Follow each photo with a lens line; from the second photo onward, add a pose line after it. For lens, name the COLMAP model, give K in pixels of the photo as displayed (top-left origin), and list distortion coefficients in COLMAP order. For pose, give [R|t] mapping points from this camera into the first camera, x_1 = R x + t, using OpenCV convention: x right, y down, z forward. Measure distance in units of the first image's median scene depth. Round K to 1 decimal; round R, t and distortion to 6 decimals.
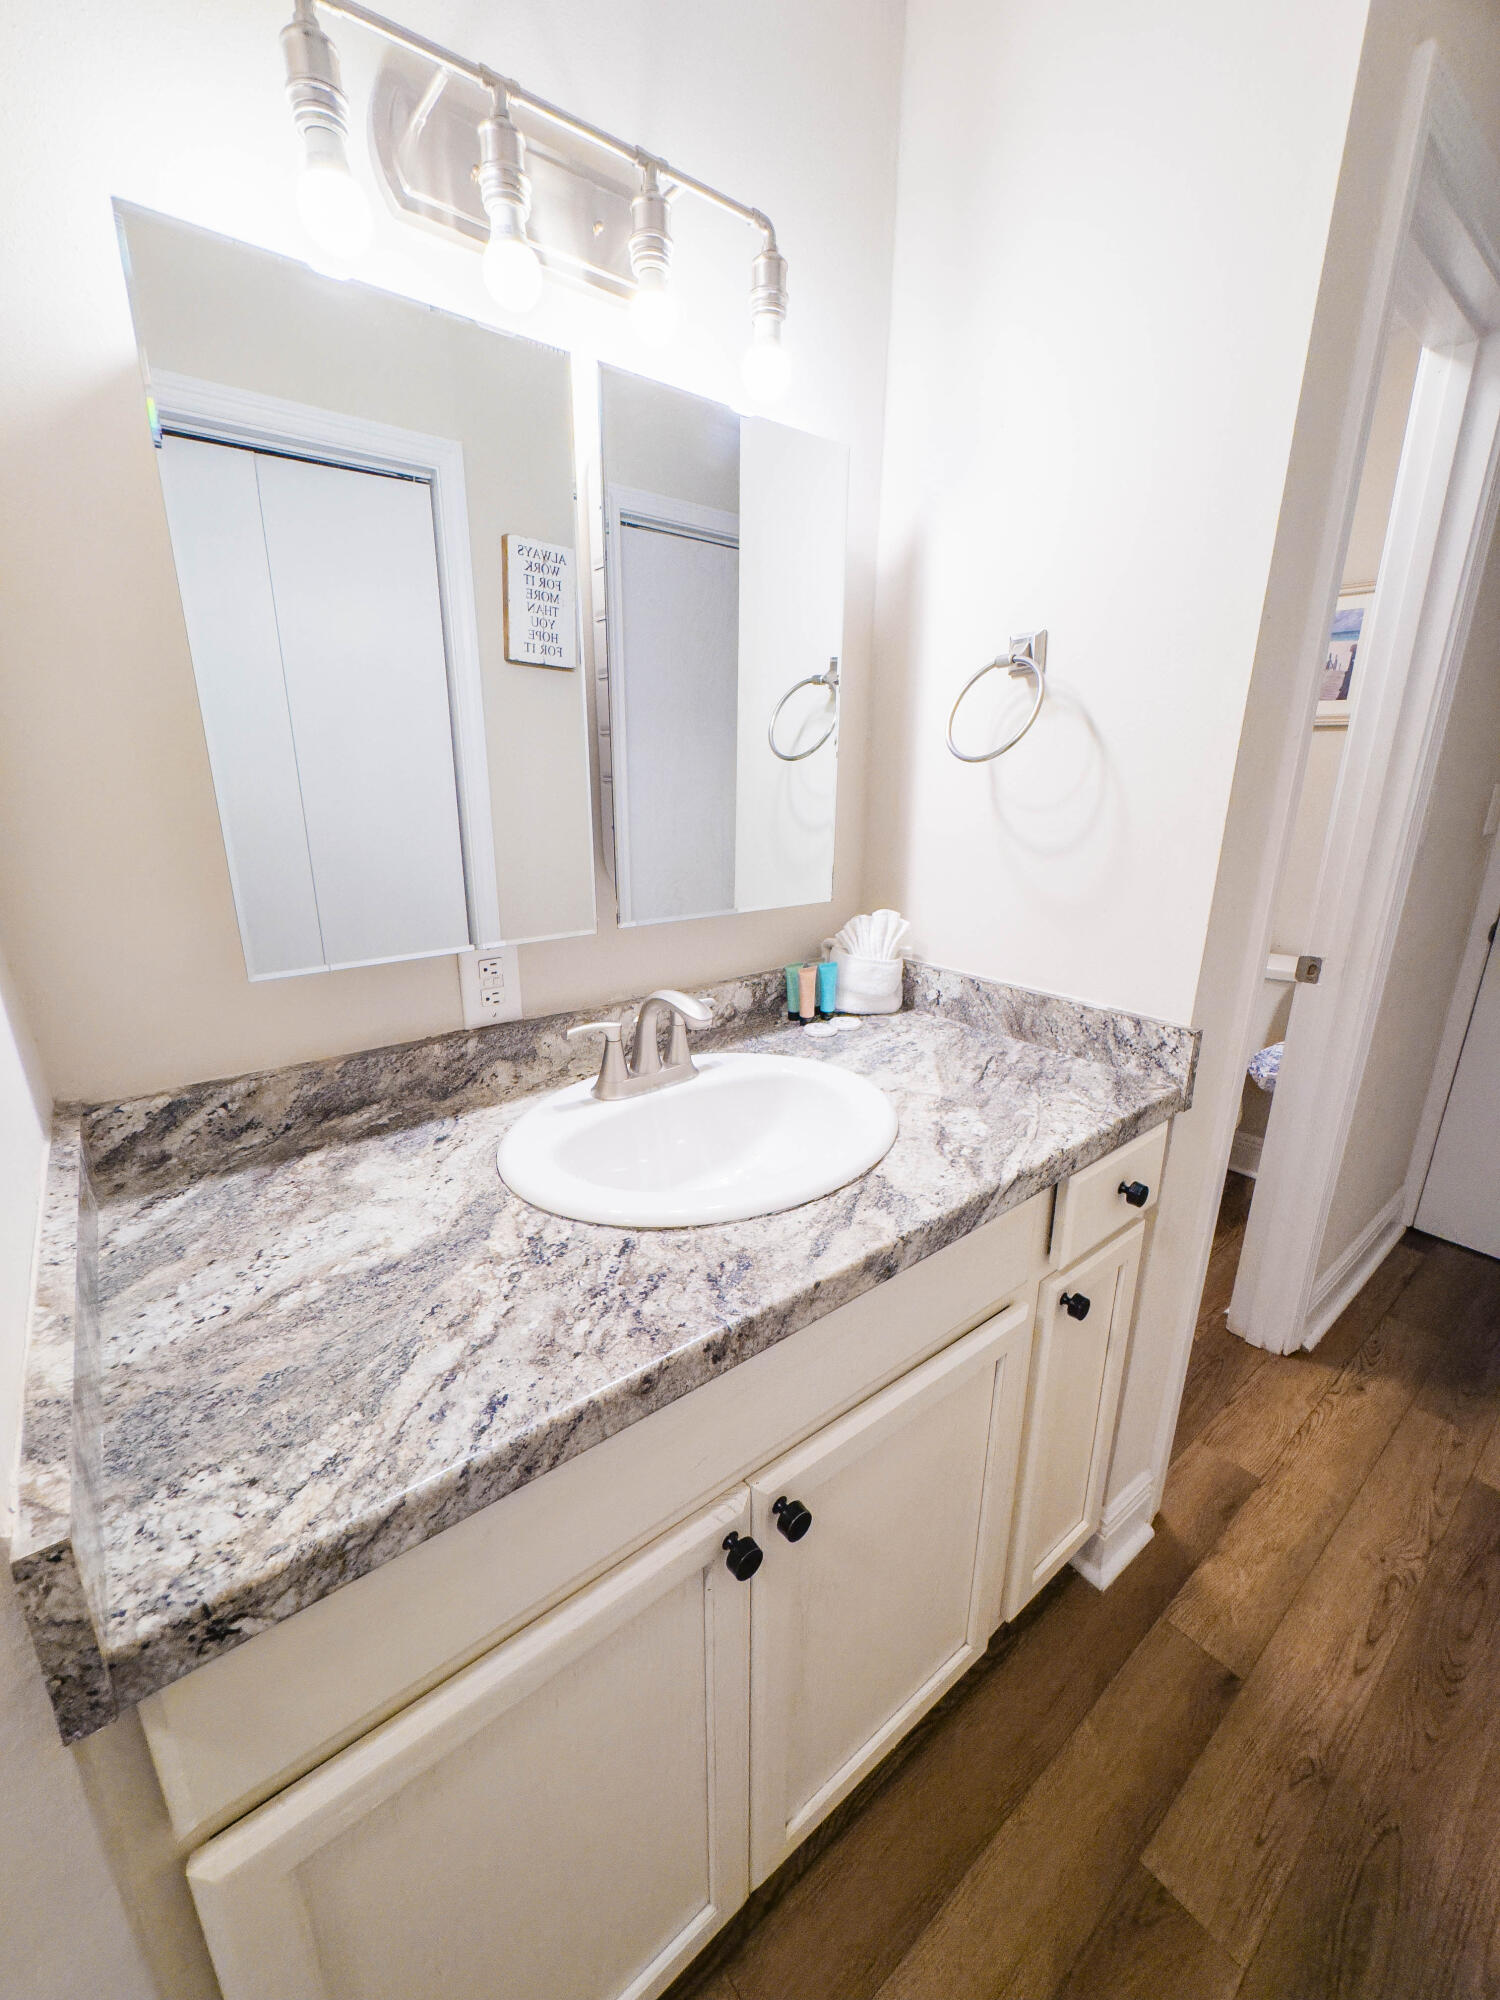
lens RADIAL K [[799.7, 0, 748.0], [0, 799.7, 1000.8], [0, 0, 1]] dist [-0.001754, -0.000527]
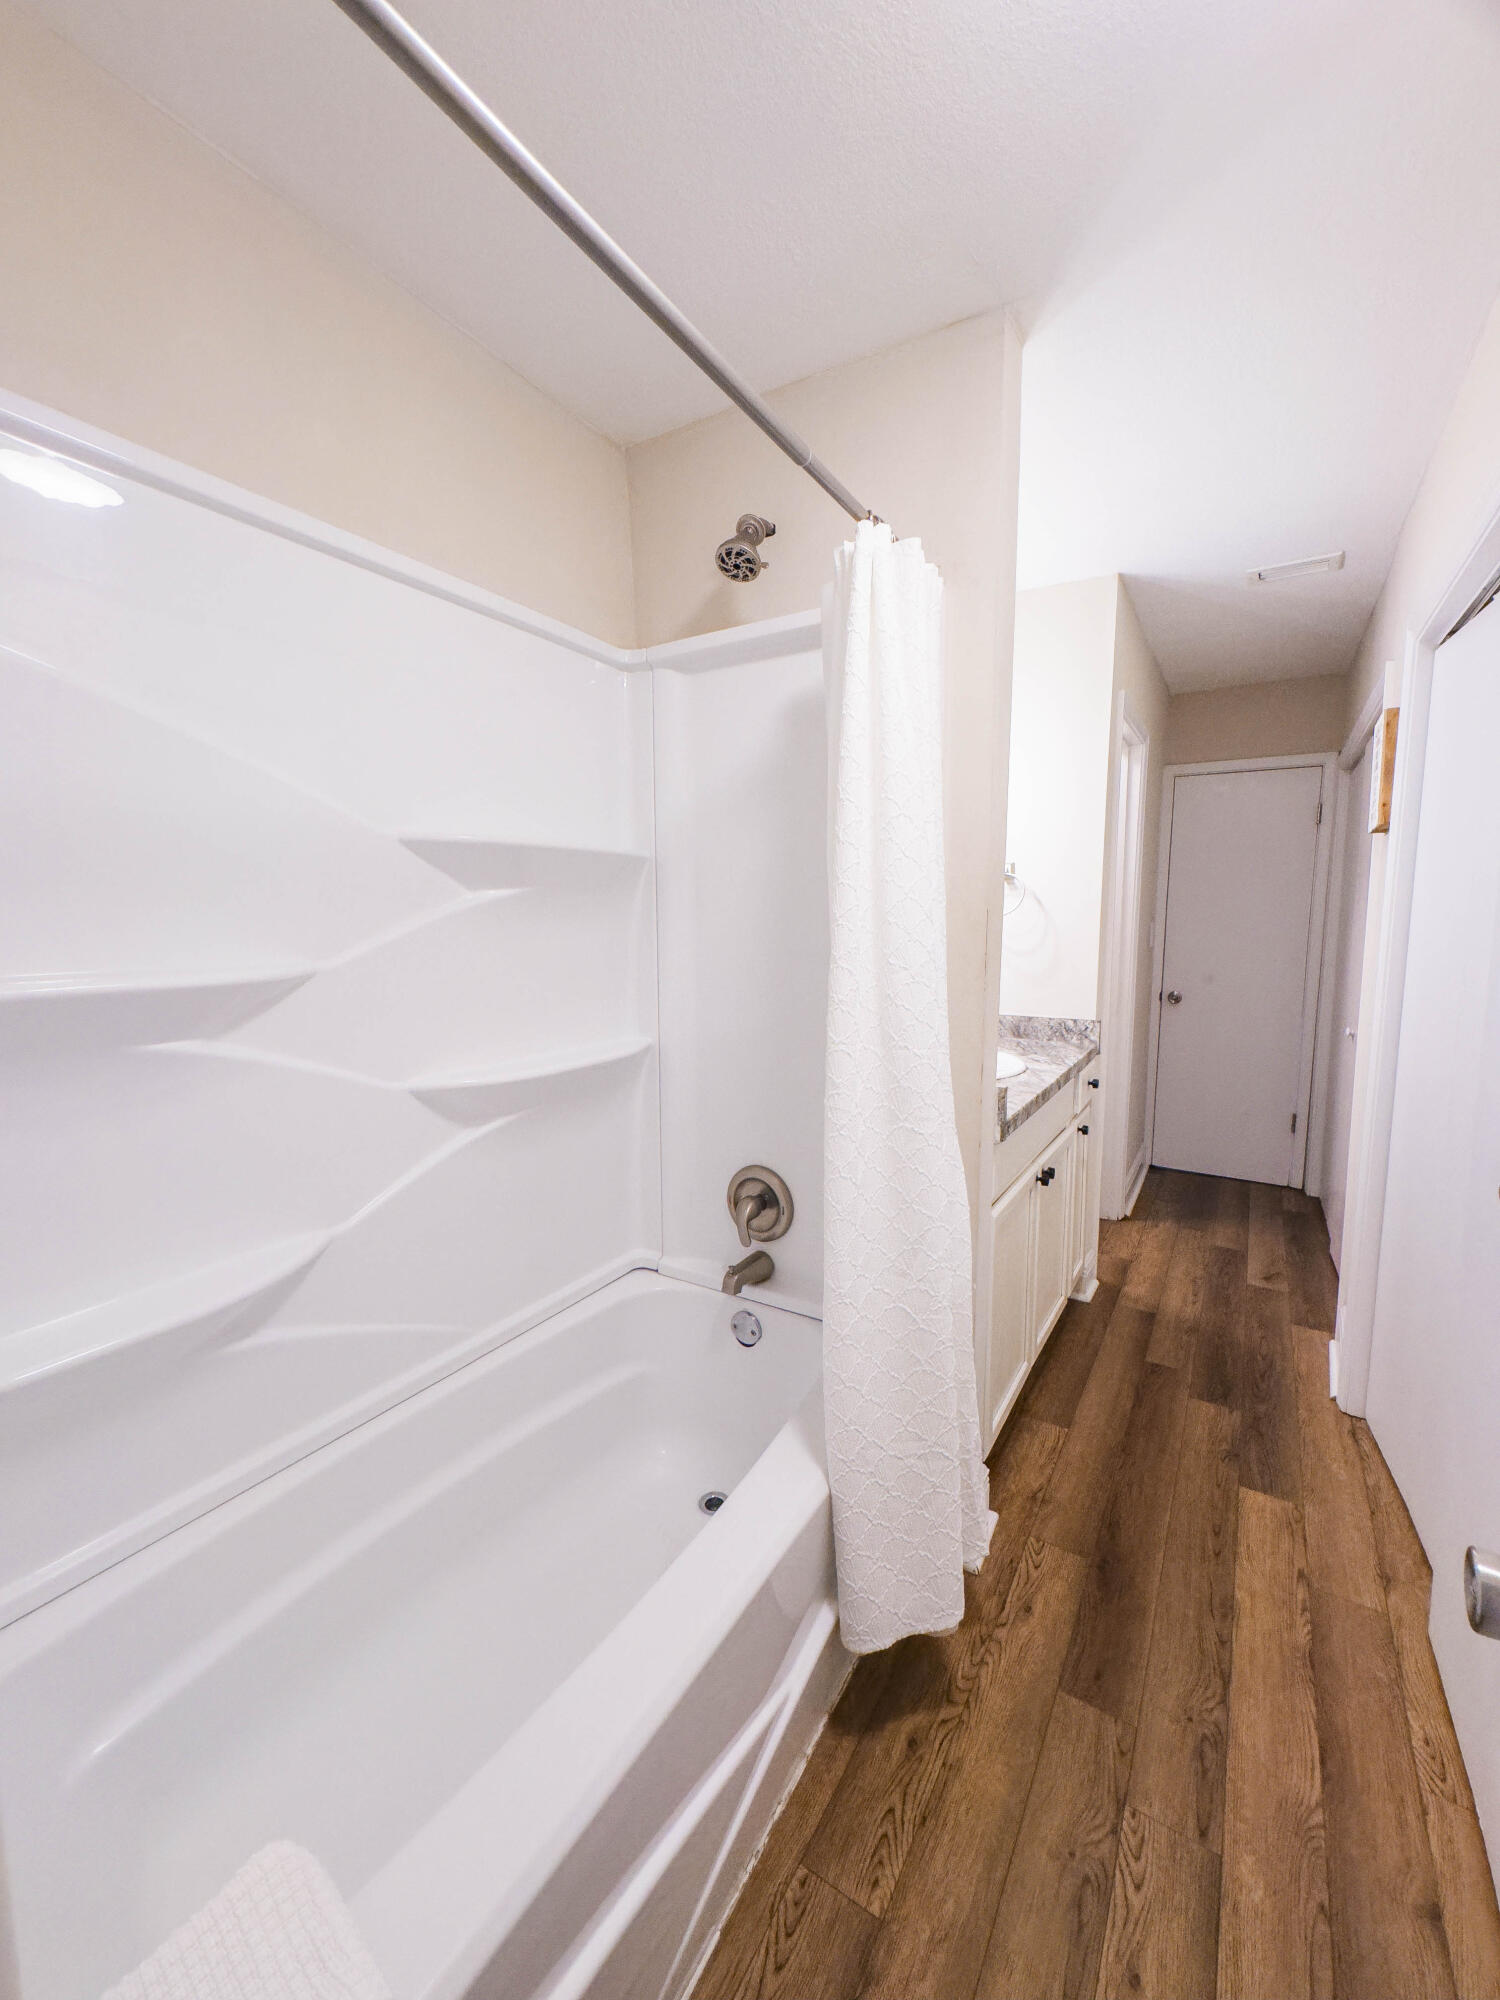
lens RADIAL K [[799.7, 0, 752.0], [0, 799.7, 1000.9], [0, 0, 1]] dist [-0.001754, -0.000527]
pose [[0.945547, -0.048294, 0.321882, -0.988588], [0.101833, 0.983178, -0.151629, 0.192798], [-0.309144, 0.176151, 0.934559, -0.784205]]
